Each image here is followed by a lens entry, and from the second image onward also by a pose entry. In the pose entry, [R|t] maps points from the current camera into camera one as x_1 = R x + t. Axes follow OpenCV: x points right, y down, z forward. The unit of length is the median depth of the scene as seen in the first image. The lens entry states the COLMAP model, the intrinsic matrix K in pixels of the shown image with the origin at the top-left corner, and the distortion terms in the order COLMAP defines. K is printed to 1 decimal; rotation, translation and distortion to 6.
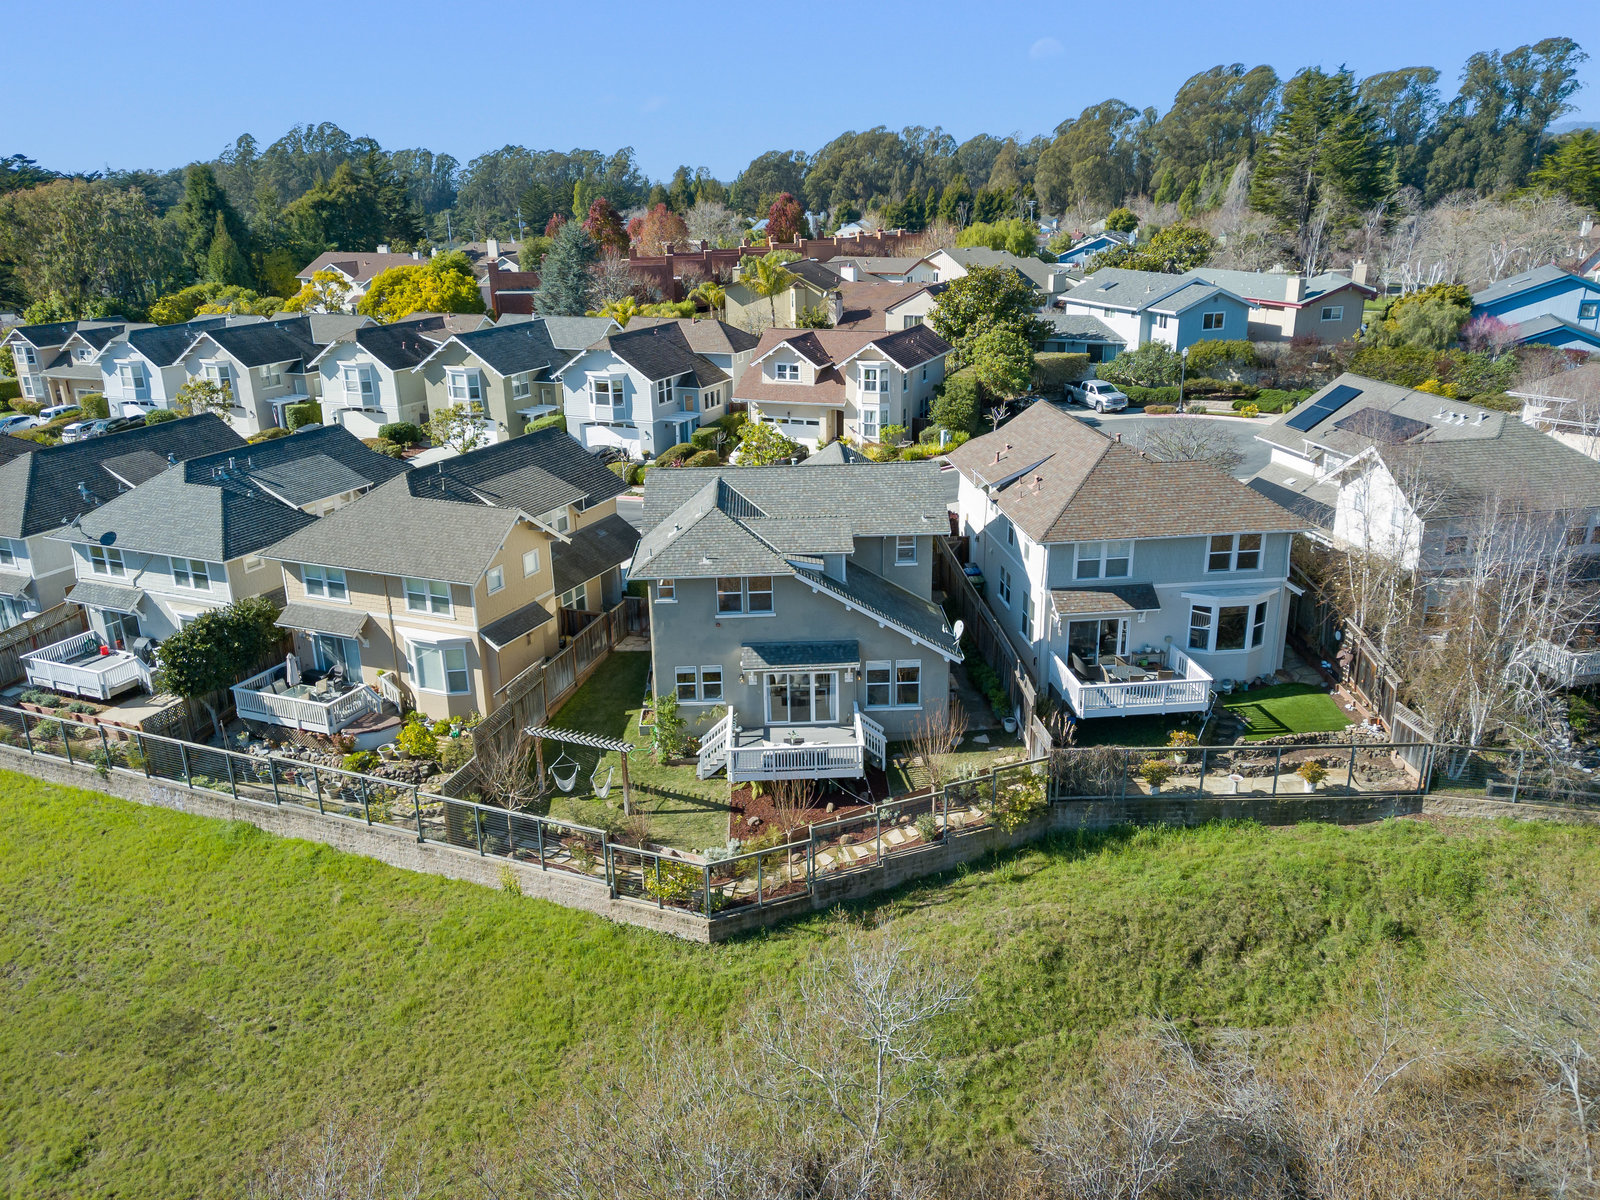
lens RADIAL K [[1216.9, 0, 800.0], [0, 1216.9, 600.0], [0, 0, 1]] dist [0.118508, -0.209992]
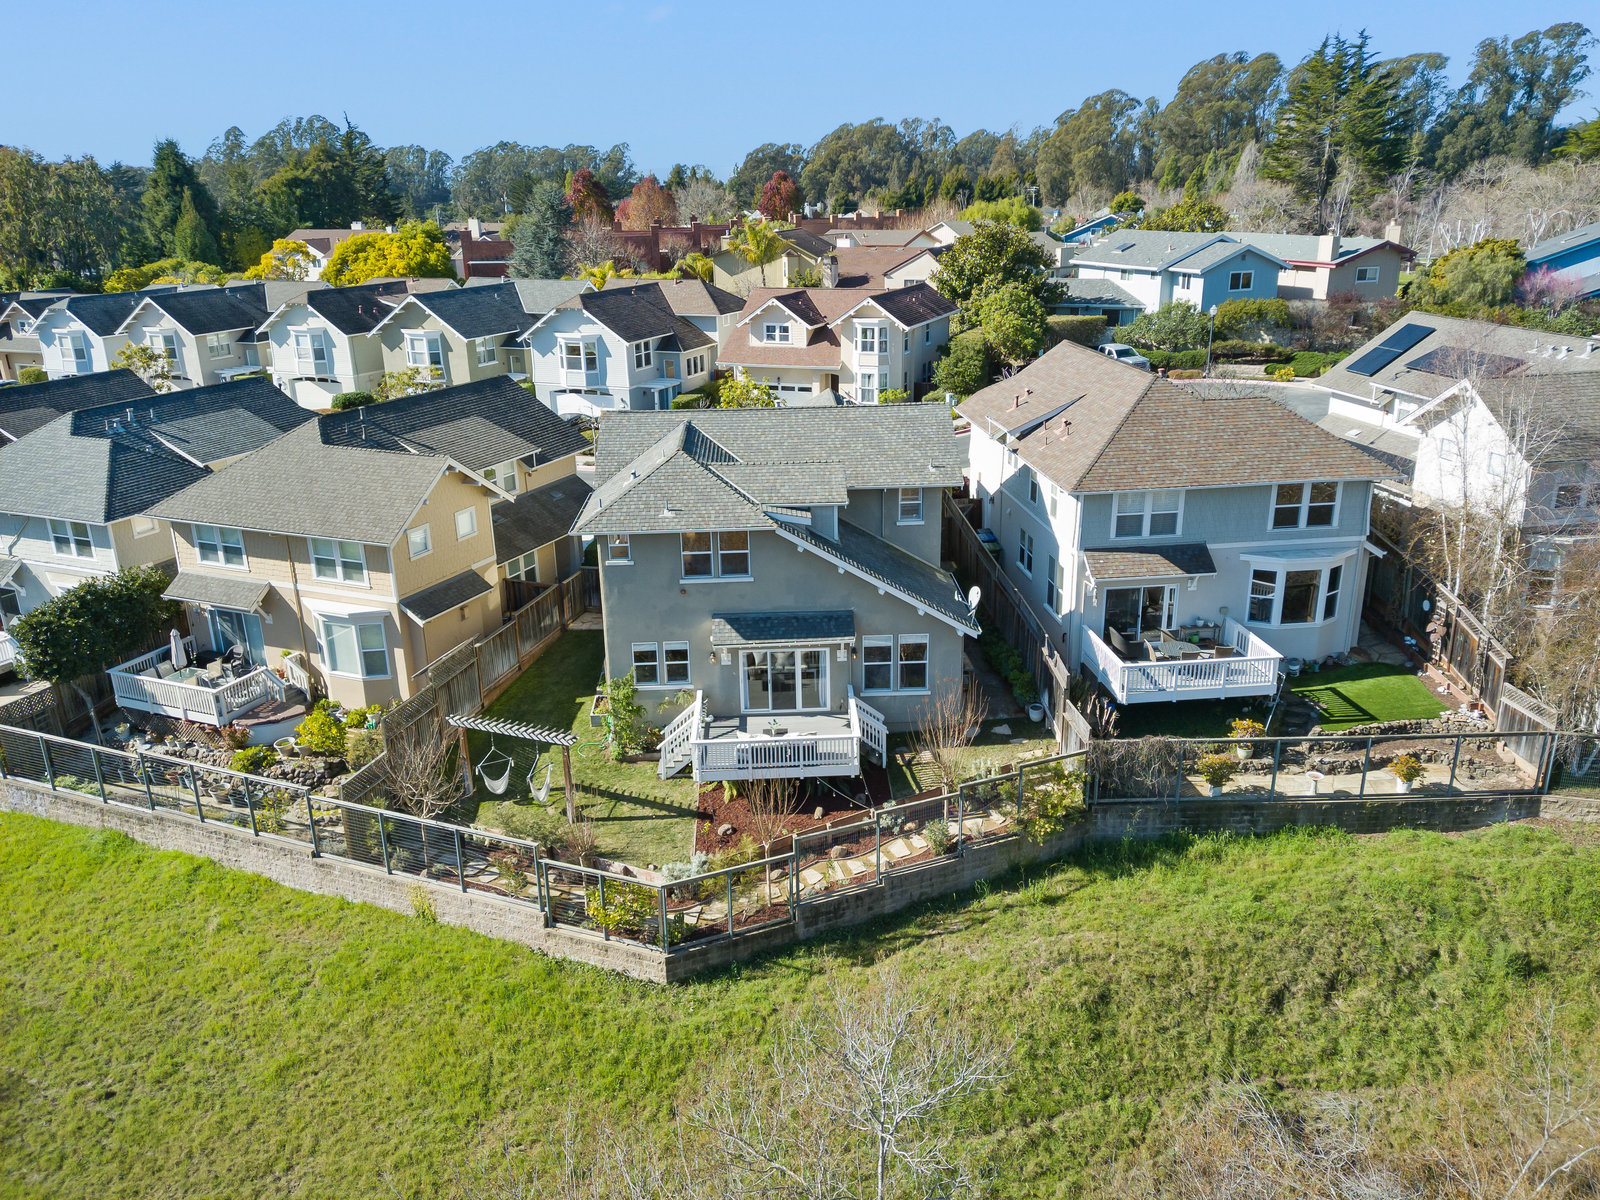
lens RADIAL K [[1216.9, 0, 800.0], [0, 1216.9, 600.0], [0, 0, 1]] dist [0.118508, -0.209992]
pose [[0.999997, -0.001956, 0.001113, 0.010154], [0.001958, 0.999996, -0.001857, 0.025878], [-0.001110, 0.001859, 0.999998, 0.162552]]
